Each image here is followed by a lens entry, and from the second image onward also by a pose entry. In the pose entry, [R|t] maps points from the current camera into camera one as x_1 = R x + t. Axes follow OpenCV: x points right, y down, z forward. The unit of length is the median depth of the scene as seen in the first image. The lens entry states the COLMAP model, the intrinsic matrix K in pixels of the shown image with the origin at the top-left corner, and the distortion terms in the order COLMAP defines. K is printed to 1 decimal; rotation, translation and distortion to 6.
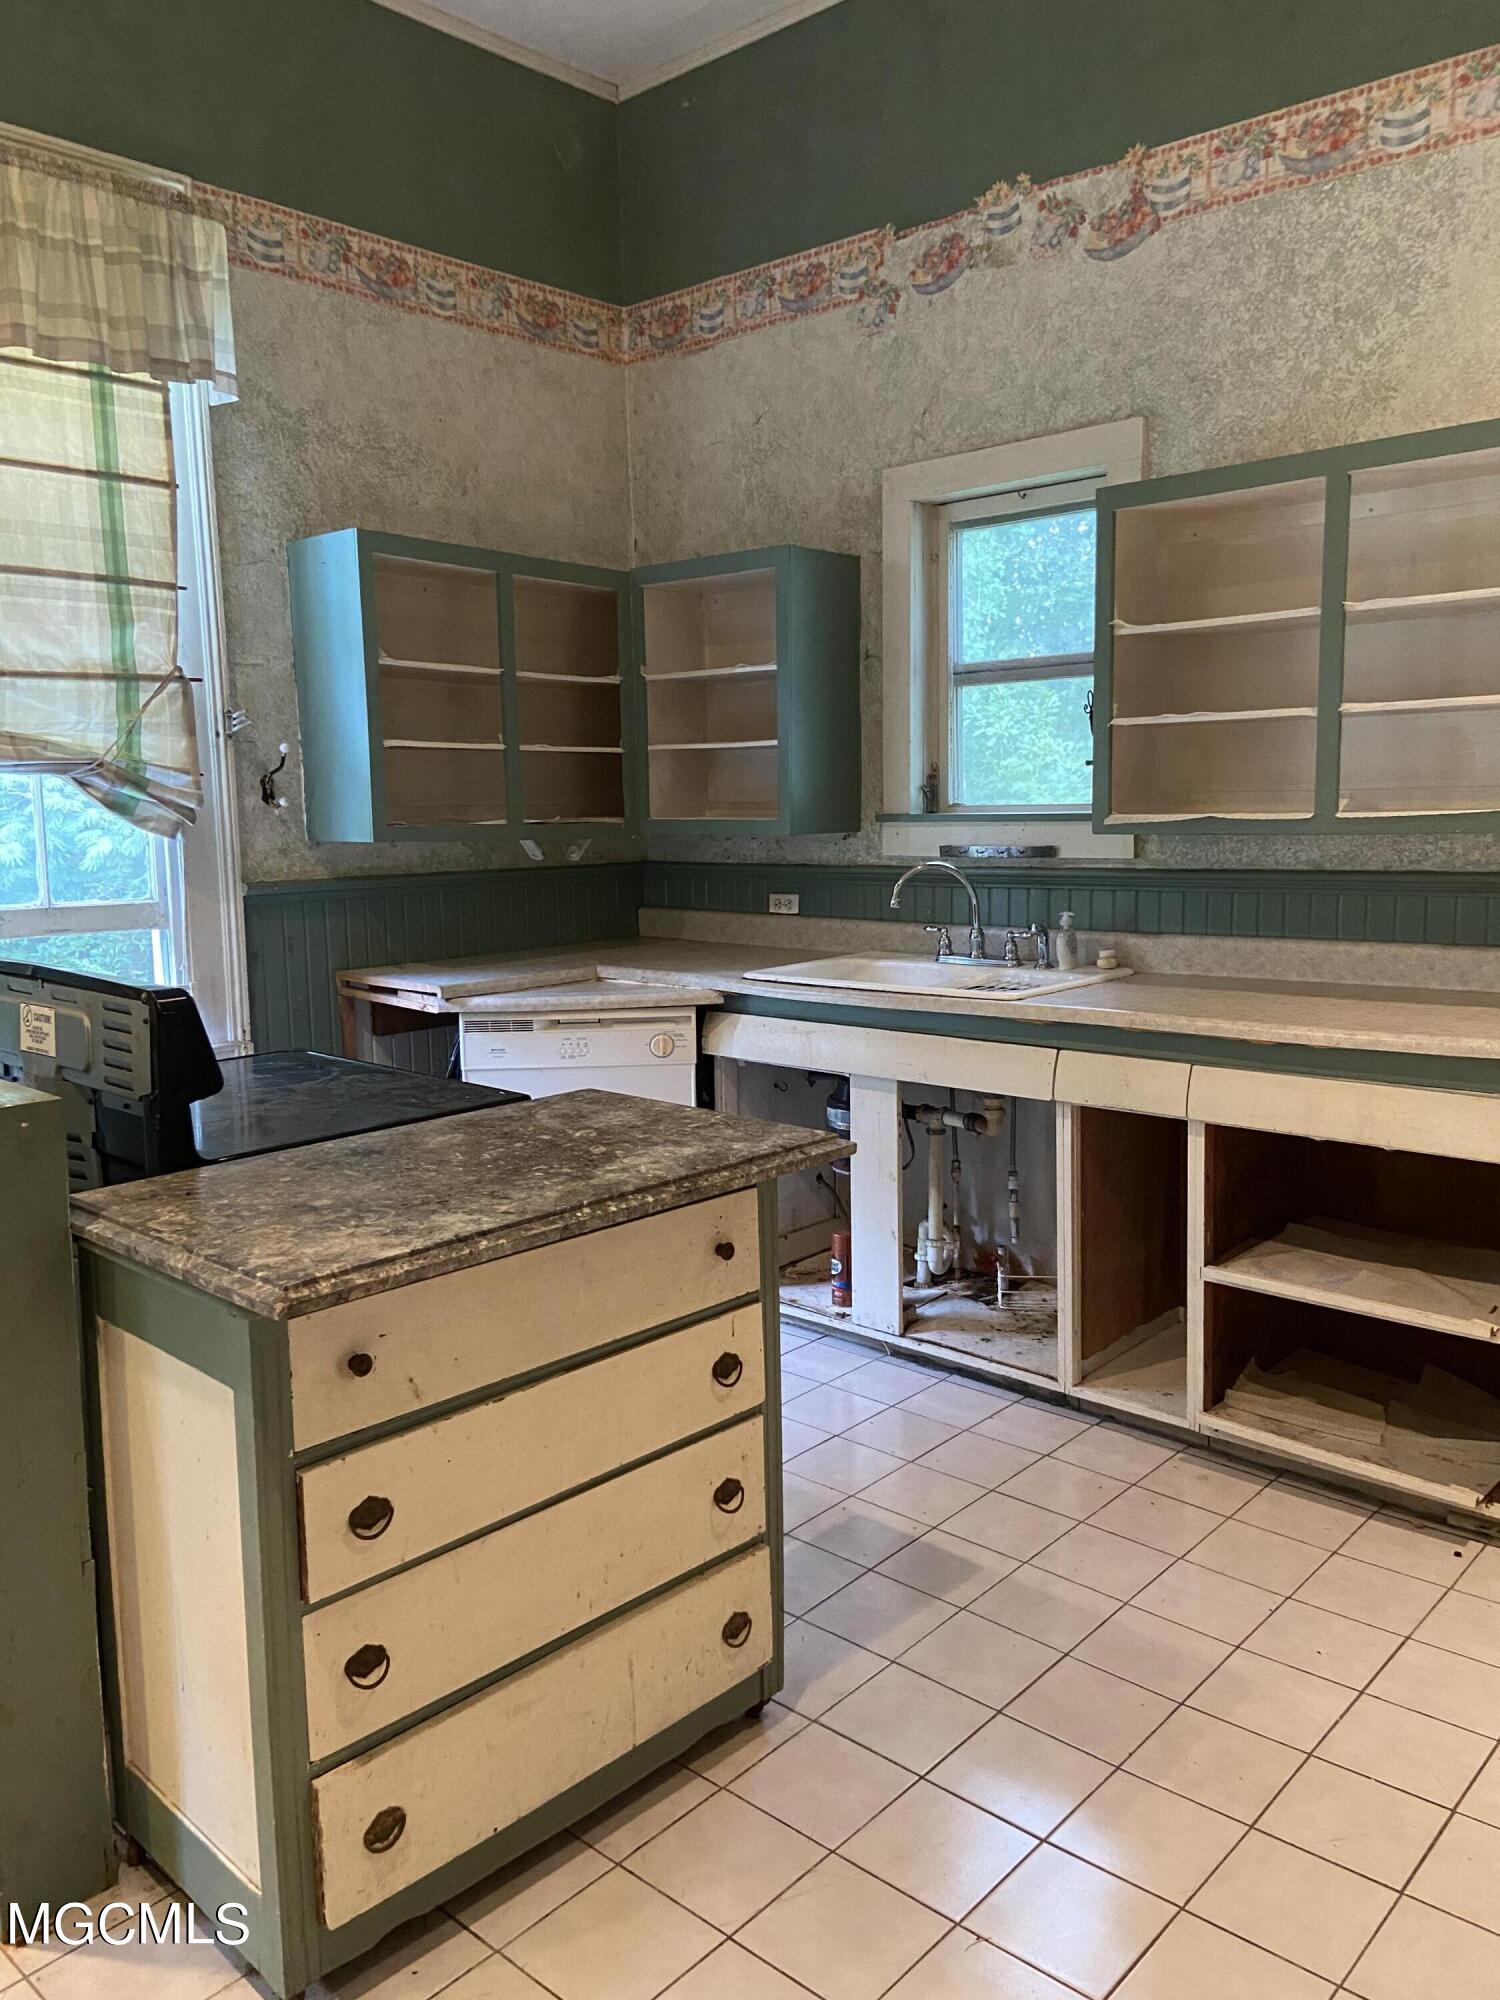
lens RADIAL K [[1499.3, 0, 756.0], [0, 1499.3, 984.6], [0, 0, 1]] dist [0.112507, -0.138560]
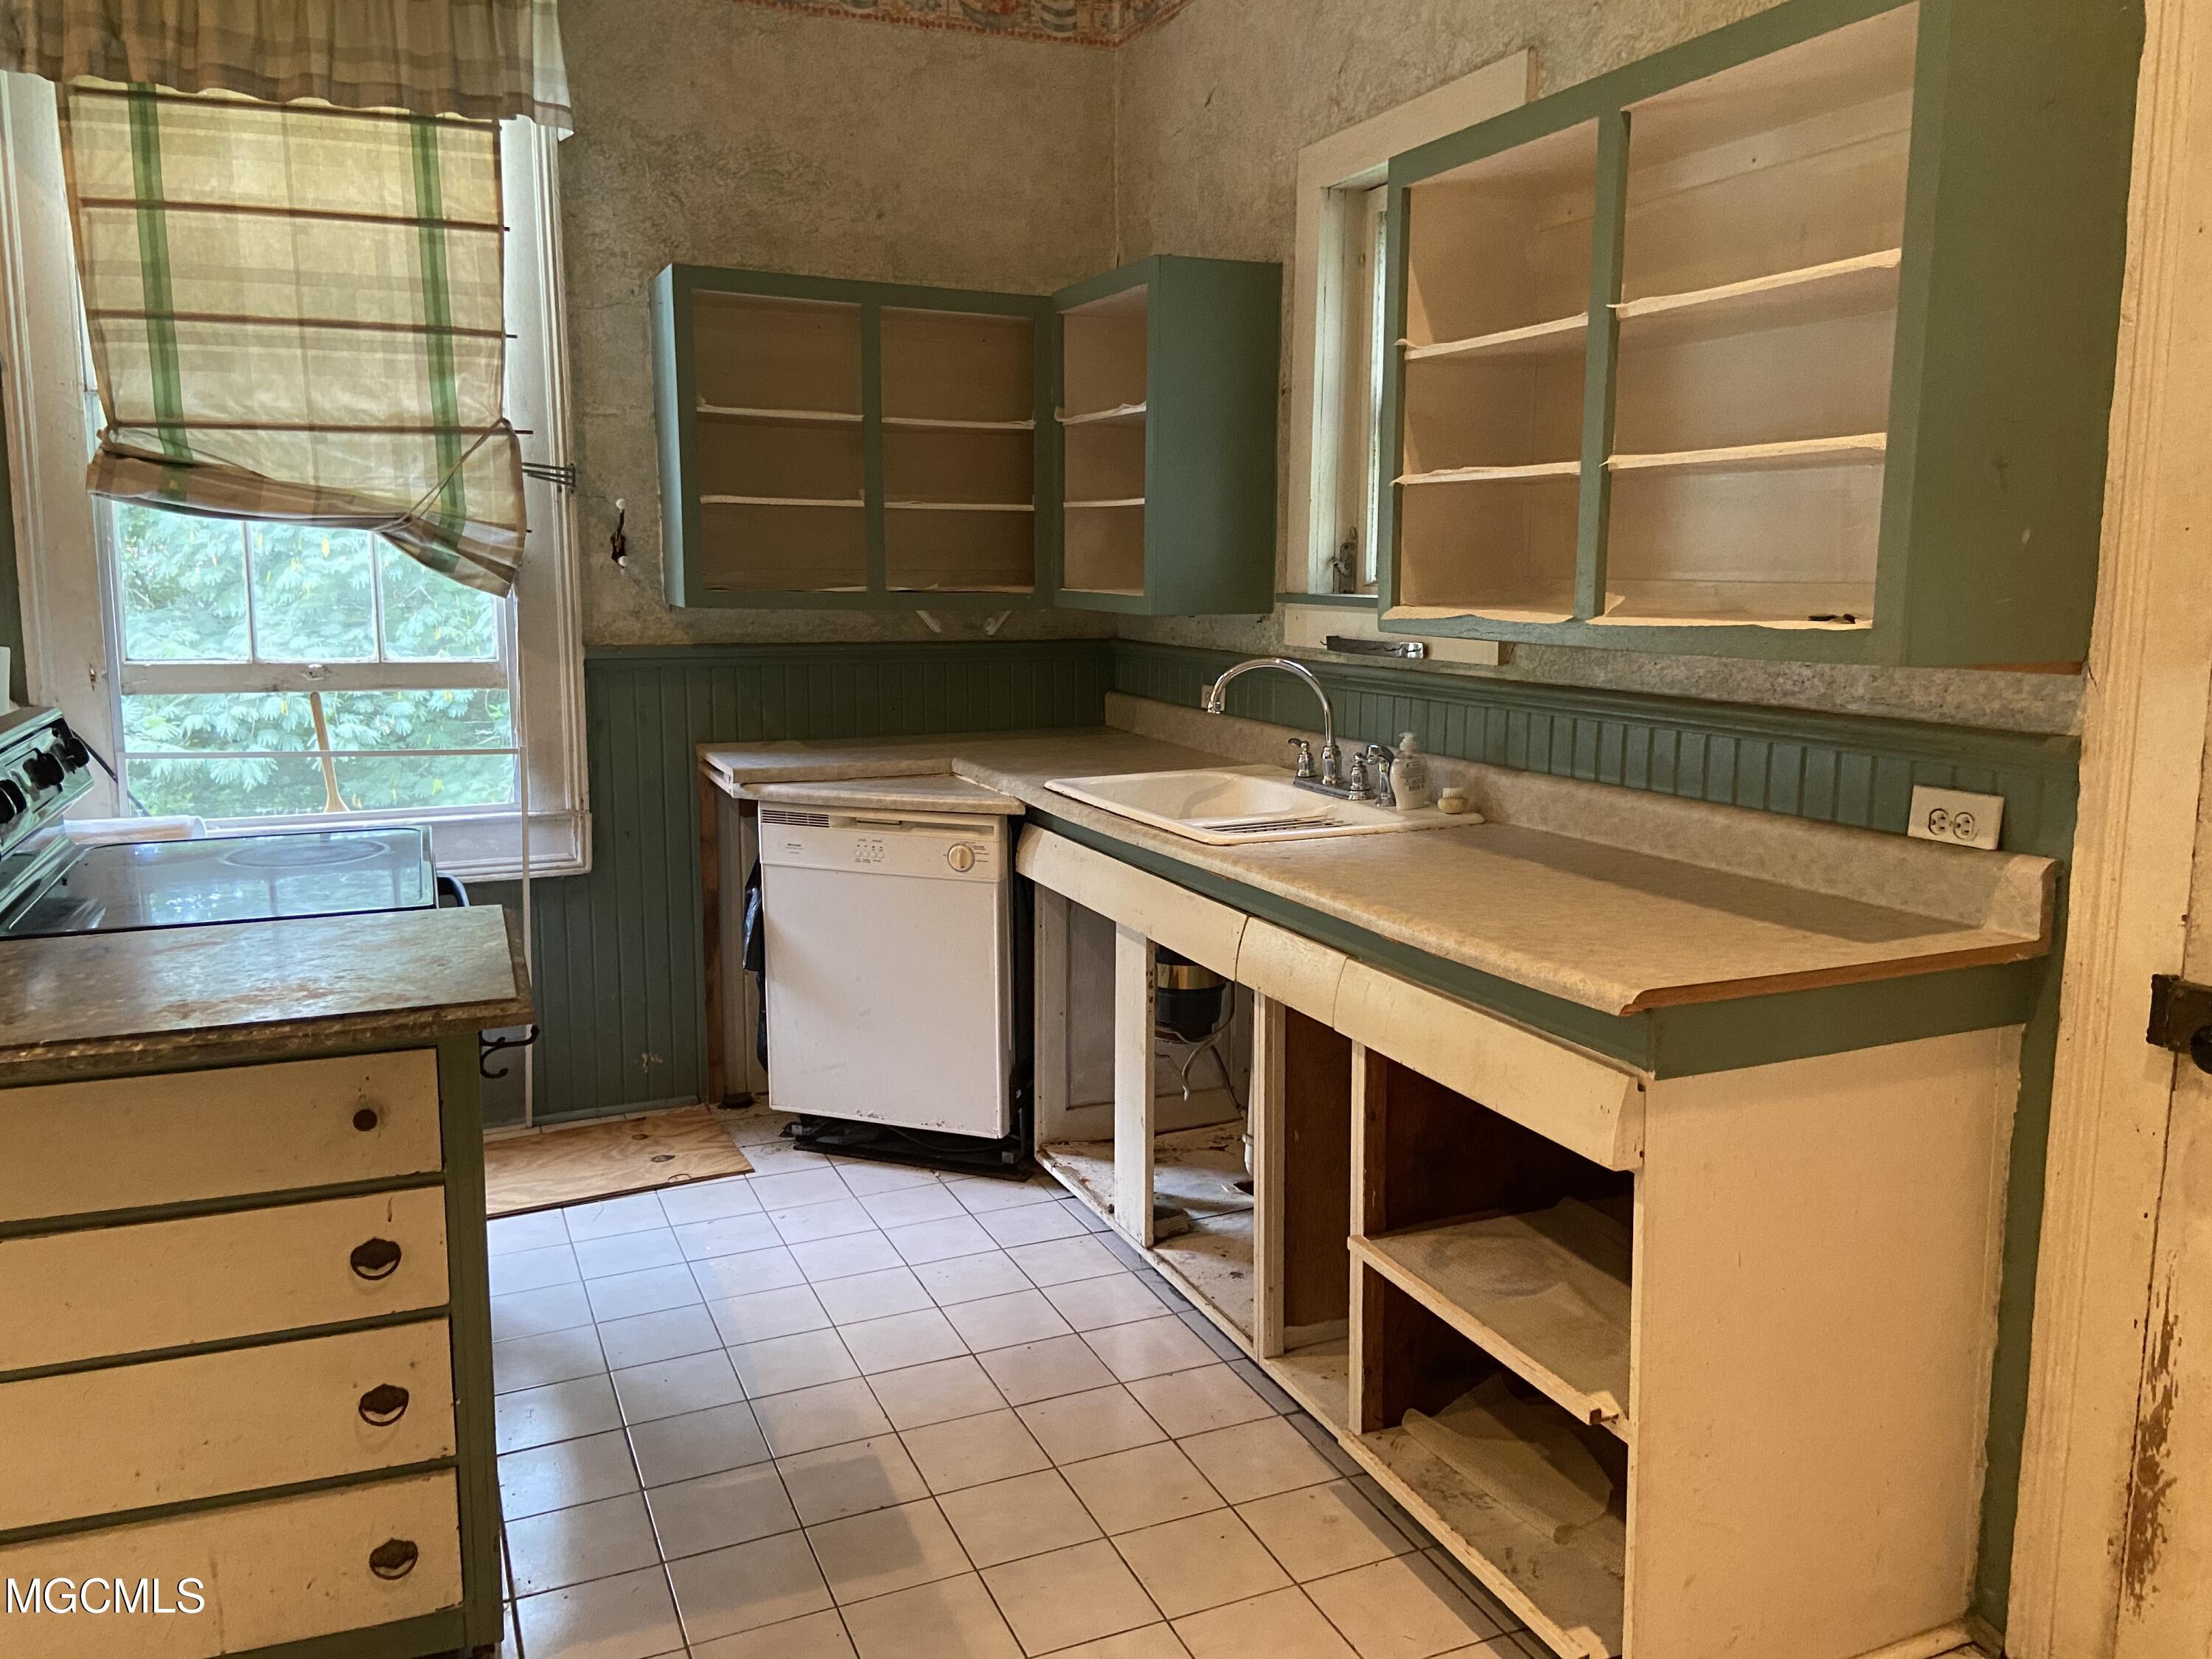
lens RADIAL K [[1658.2, 0, 1103.2], [0, 1658.2, 800.1], [0, 0, 1]] dist [0.112507, -0.138560]
pose [[0.905175, 0.082131, -0.417028, 0.434227], [-0.070969, 0.996584, 0.042231, -0.040673], [0.419072, -0.008631, 0.907912, 0.192818]]
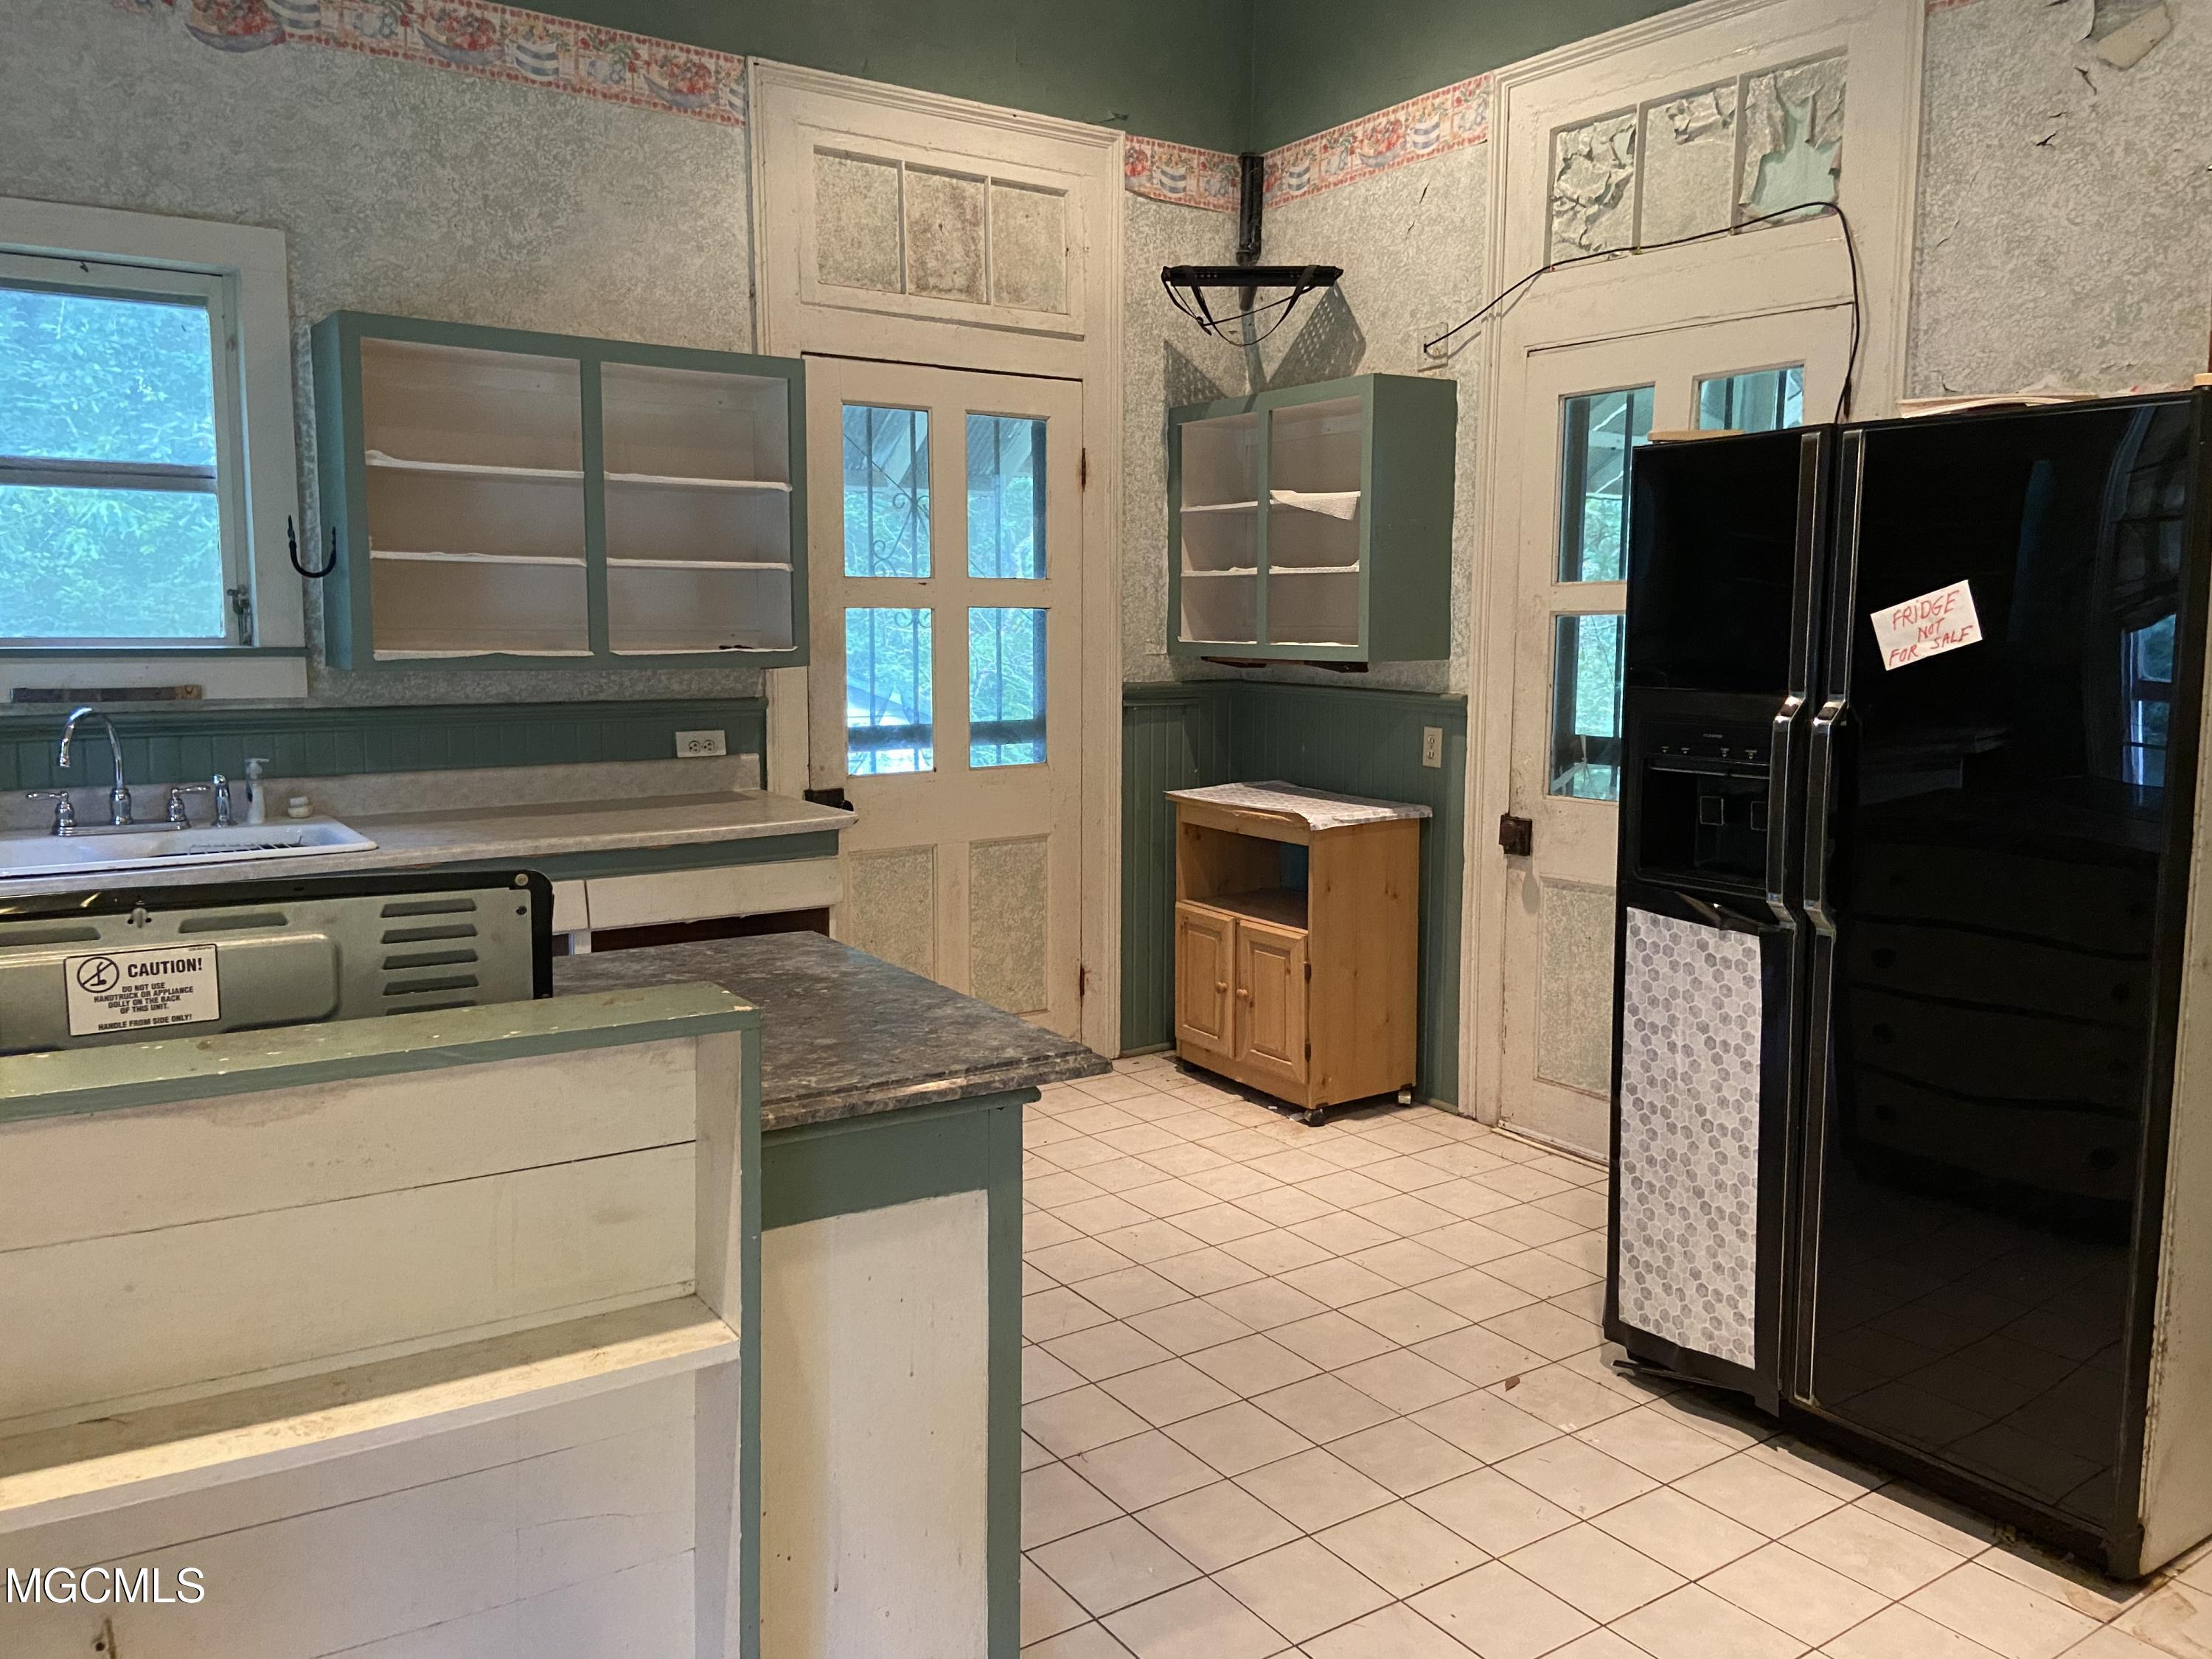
lens RADIAL K [[1658.2, 0, 1103.2], [0, 1658.2, 800.1], [0, 0, 1]] dist [0.112507, -0.138560]
pose [[0.246252, -0.085330, 0.965442, -0.667726], [0.109575, 0.992181, 0.059745, -0.030067], [-0.962992, 0.091077, 0.253677, 0.277913]]
